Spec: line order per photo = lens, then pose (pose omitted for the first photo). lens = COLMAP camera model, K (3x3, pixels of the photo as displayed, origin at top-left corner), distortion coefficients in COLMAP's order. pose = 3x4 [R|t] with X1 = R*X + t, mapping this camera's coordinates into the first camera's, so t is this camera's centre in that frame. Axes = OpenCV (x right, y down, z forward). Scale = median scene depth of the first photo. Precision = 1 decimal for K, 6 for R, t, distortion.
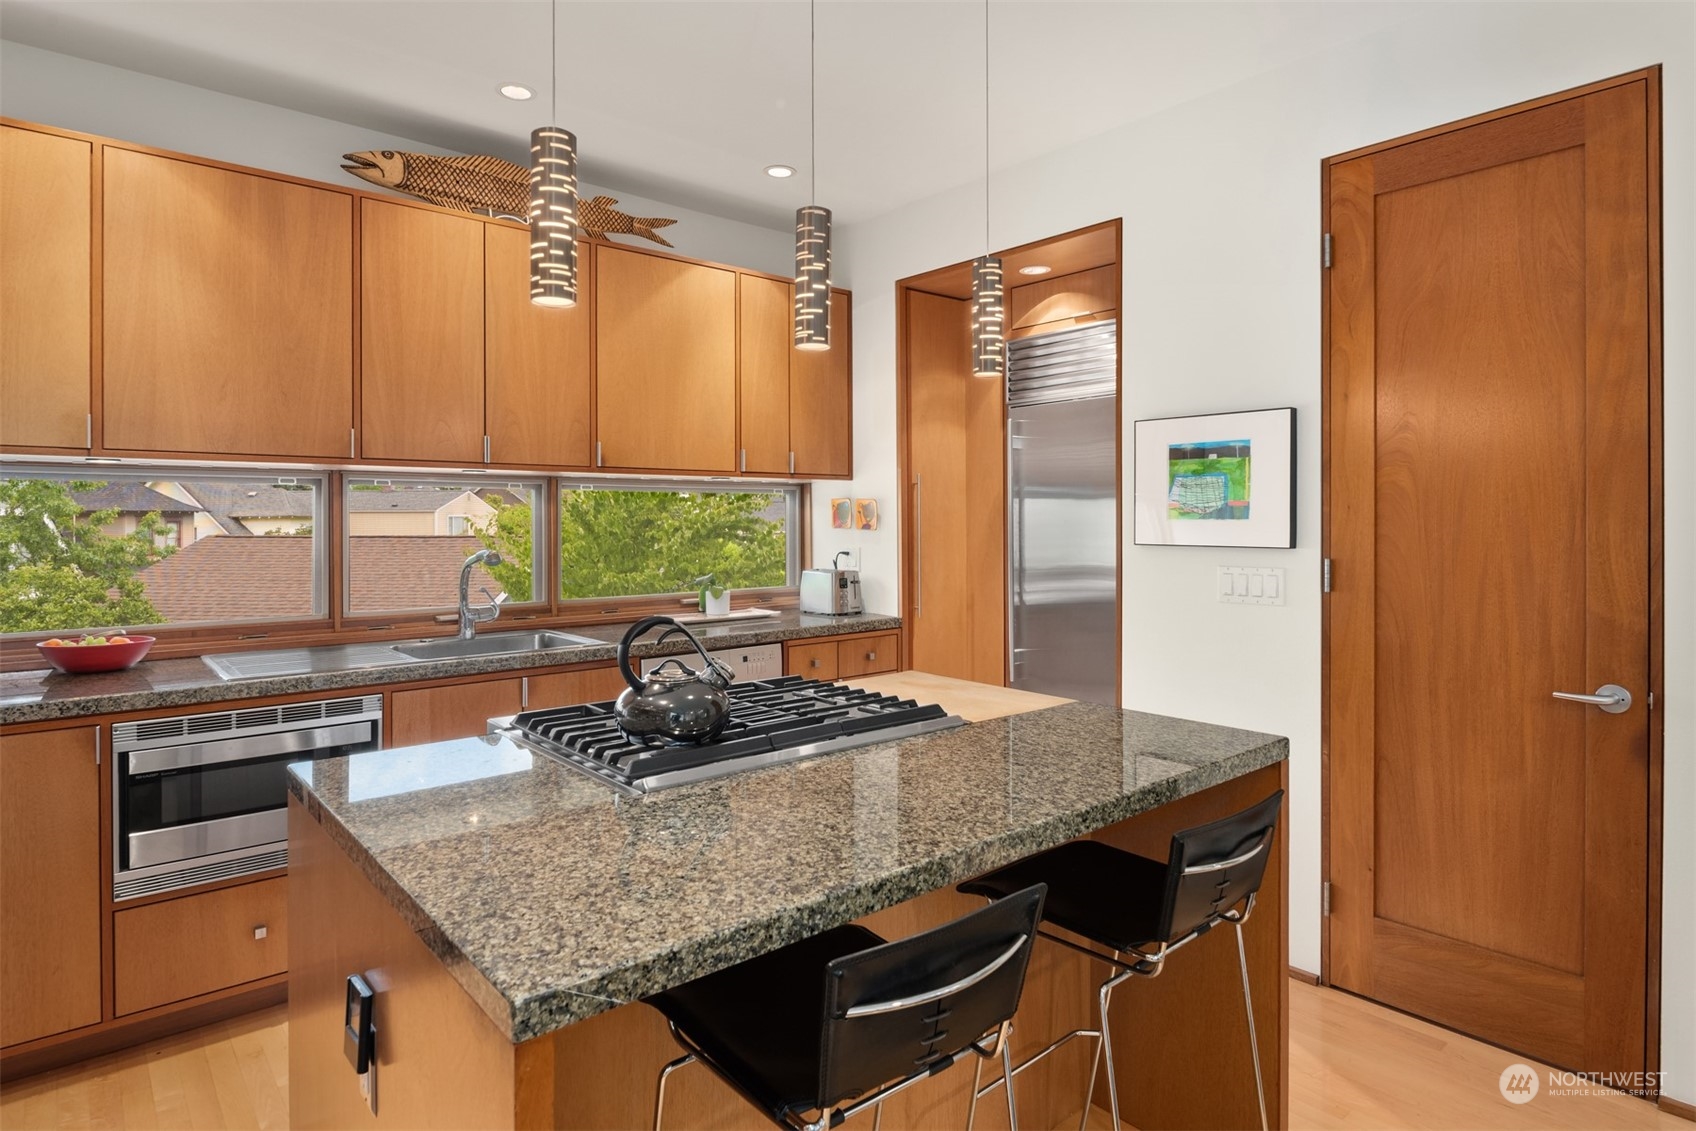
lens RADIAL K [[928.1, 0, 825.4], [0, 928.1, 520.5], [0, 0, 1]] dist [-0.000752, -0.002222]
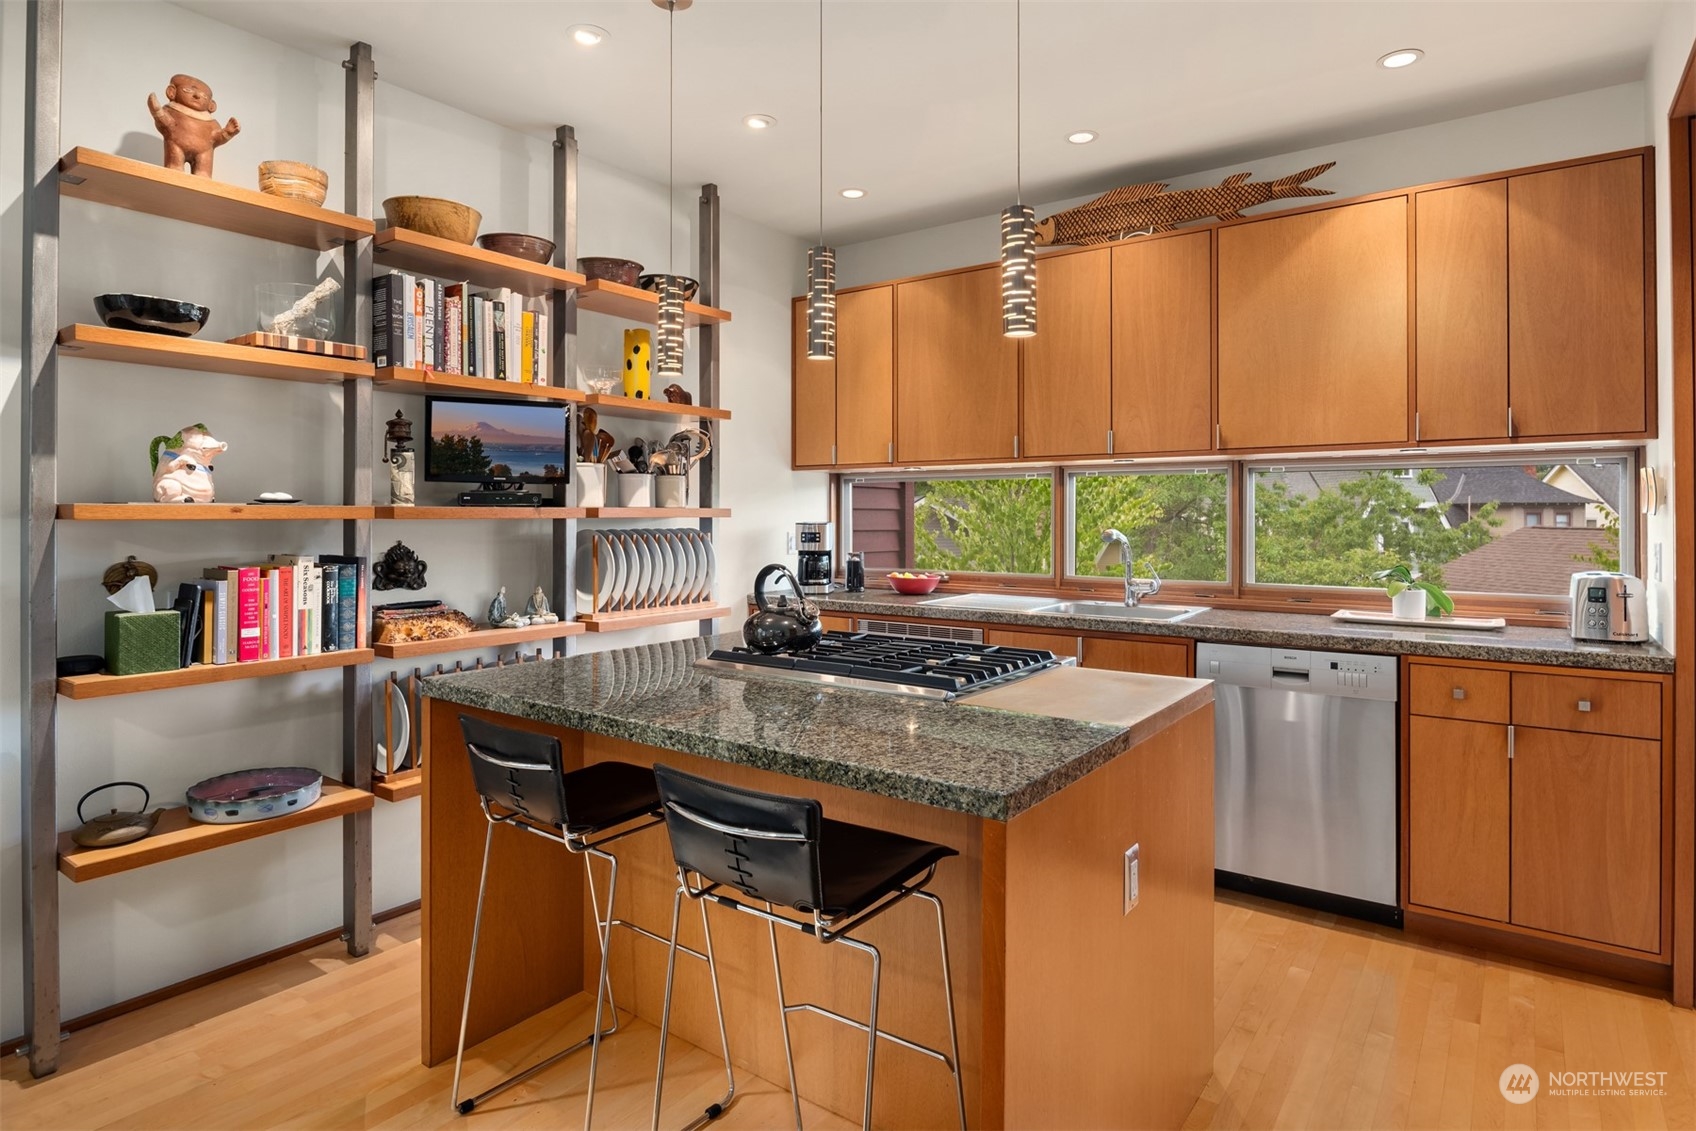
lens RADIAL K [[928.1, 0, 880.7], [0, 928.1, 501.0], [0, 0, 1]] dist [-0.000752, -0.002222]
pose [[0.256219, -0.010781, -0.966559, 0.599560], [-0.001878, 0.999930, -0.011651, 0.010001], [0.966617, 0.004800, 0.256181, 0.372583]]
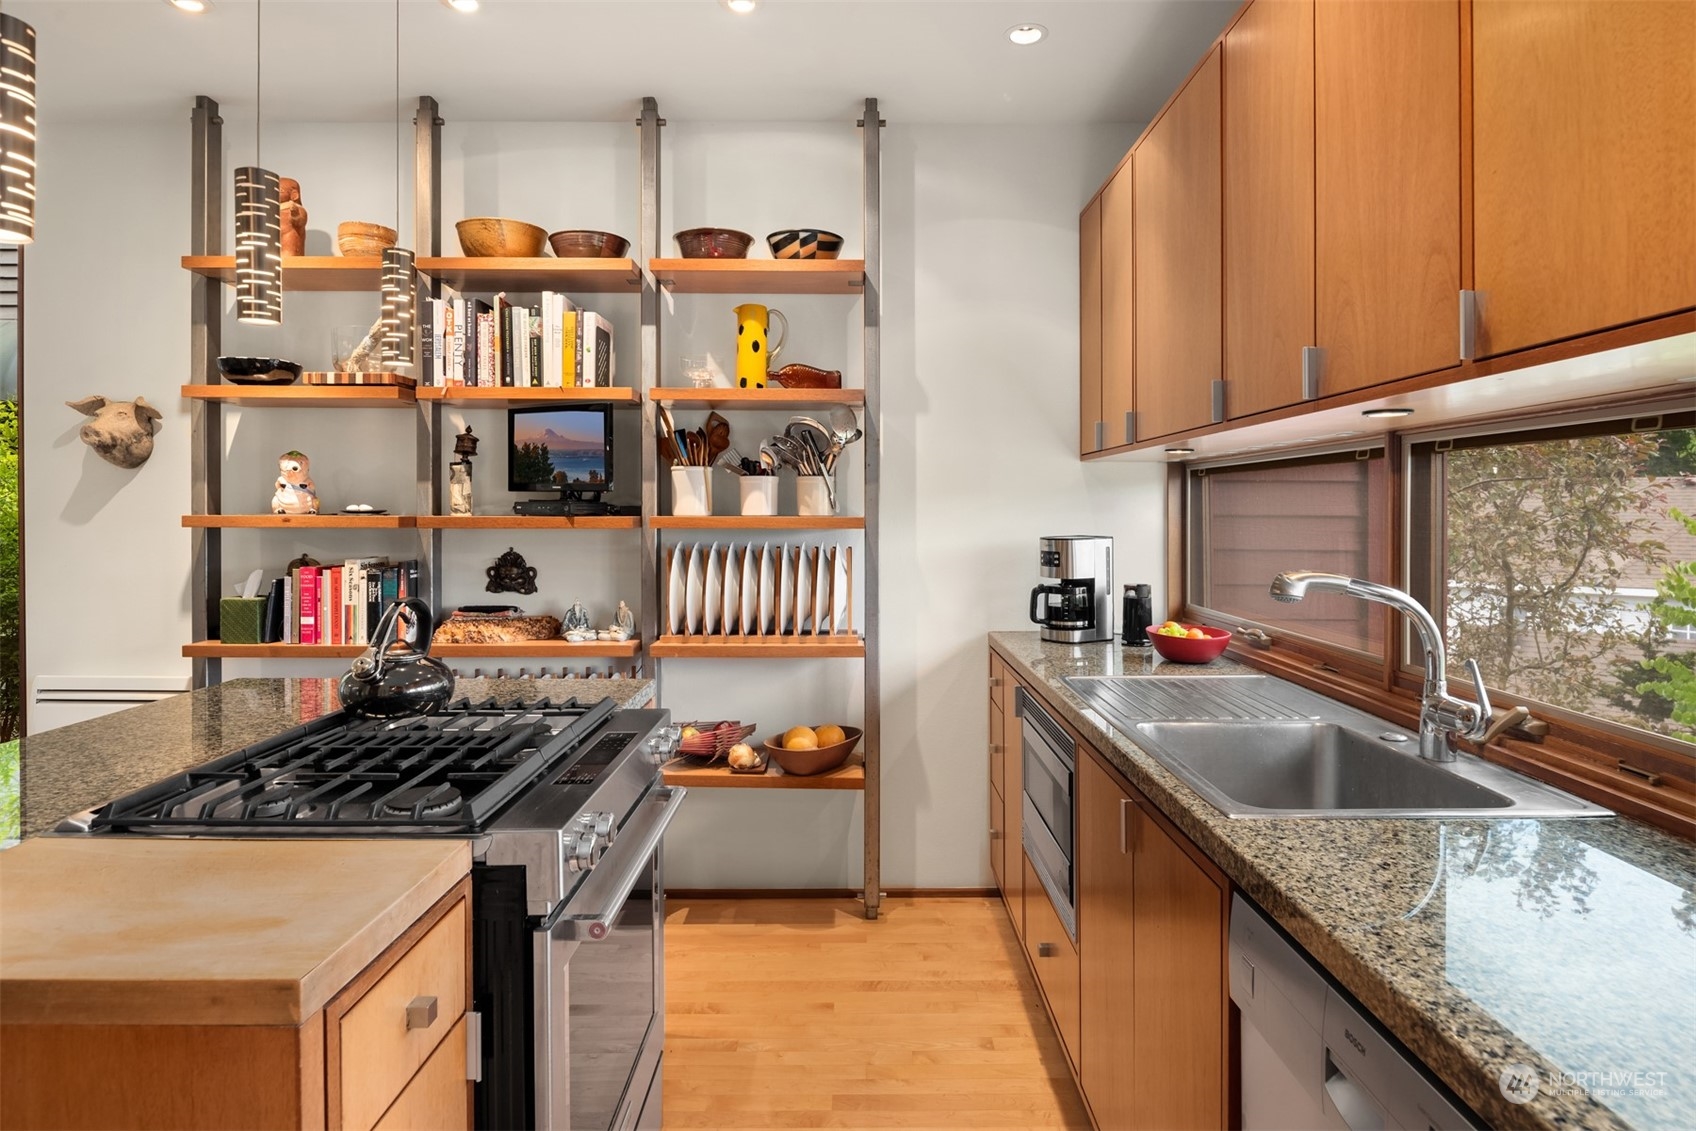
lens RADIAL K [[928.1, 0, 862.0], [0, 928.1, 508.6], [0, 0, 1]] dist [-0.000752, -0.002222]
pose [[-0.634638, 0.003013, -0.772804, 0.157138], [-0.000784, 0.999989, 0.004543, -0.004456], [0.772809, 0.003489, -0.634629, 0.994522]]
